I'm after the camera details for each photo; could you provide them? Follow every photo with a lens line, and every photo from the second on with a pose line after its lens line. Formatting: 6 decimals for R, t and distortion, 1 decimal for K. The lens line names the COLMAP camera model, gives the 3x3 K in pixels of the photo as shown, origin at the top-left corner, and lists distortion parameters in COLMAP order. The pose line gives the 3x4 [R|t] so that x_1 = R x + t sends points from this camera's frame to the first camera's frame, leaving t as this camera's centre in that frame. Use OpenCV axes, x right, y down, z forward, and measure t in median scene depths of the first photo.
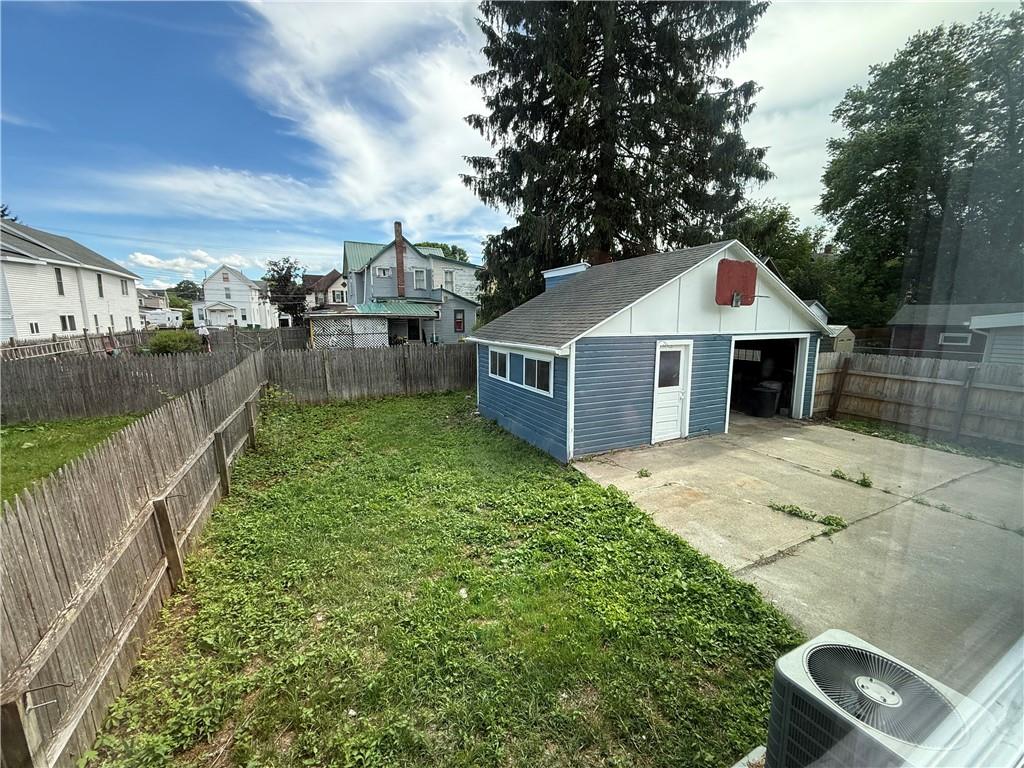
lens RADIAL K [[407.4, 0, 514.2], [0, 407.4, 386.2], [0, 0, 1]] dist [-0.000514, -0.000341]
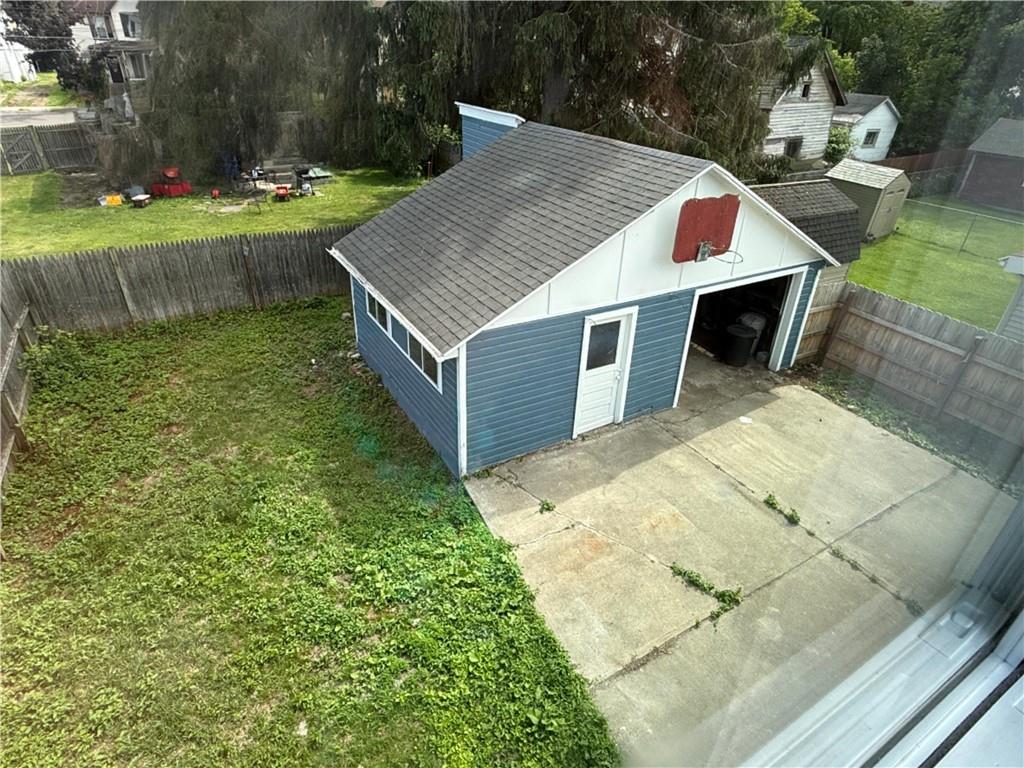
lens RADIAL K [[583.6, 0, 515.3], [0, 583.6, 383.5], [0, 0, 1]] dist [0.001407, -0.000850]
pose [[0.994730, -0.009580, 0.102079, 0.113150], [-0.027080, 0.935719, 0.351706, -0.351111], [-0.098887, -0.352617, 0.930528, -0.000001]]
